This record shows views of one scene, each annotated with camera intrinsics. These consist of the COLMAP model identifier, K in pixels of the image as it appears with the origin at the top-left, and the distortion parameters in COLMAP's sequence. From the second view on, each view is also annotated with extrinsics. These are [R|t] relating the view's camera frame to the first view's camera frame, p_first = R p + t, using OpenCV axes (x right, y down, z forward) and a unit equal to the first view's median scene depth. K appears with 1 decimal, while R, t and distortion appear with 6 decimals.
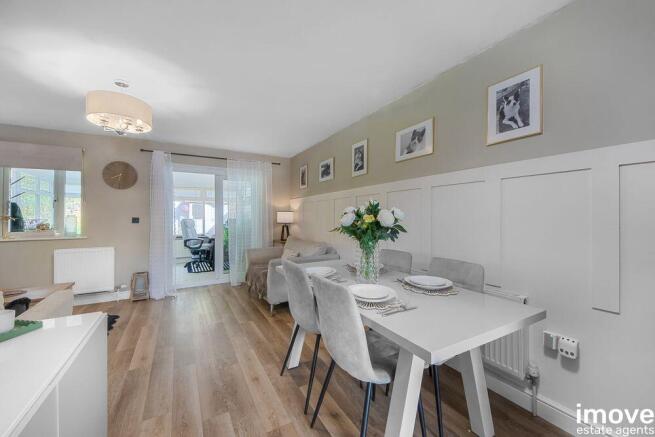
lens RADIAL K [[260.5, 0, 327.6], [0, 260.5, 213.3], [0, 0, 1]] dist [0.000940, 0.000030]
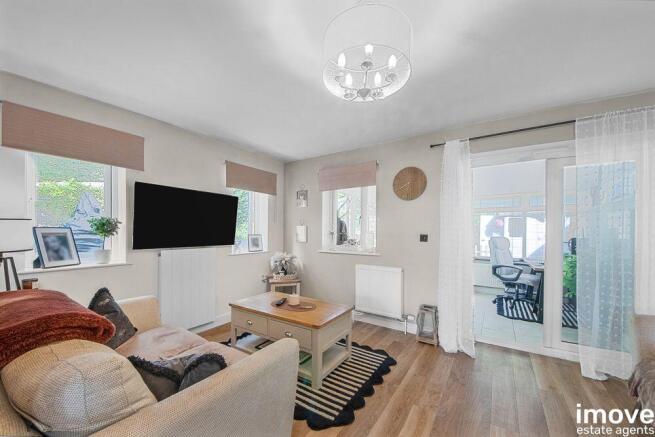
lens RADIAL K [[264.0, 0, 327.3], [0, 264.0, 230.0], [0, 0, 1]] dist [0.000903, -0.000132]
pose [[0.464174, 0.005989, -0.885724, -0.155309], [-0.003579, 0.999982, 0.004887, 0.001347], [0.885737, 0.000902, 0.464187, 0.343281]]
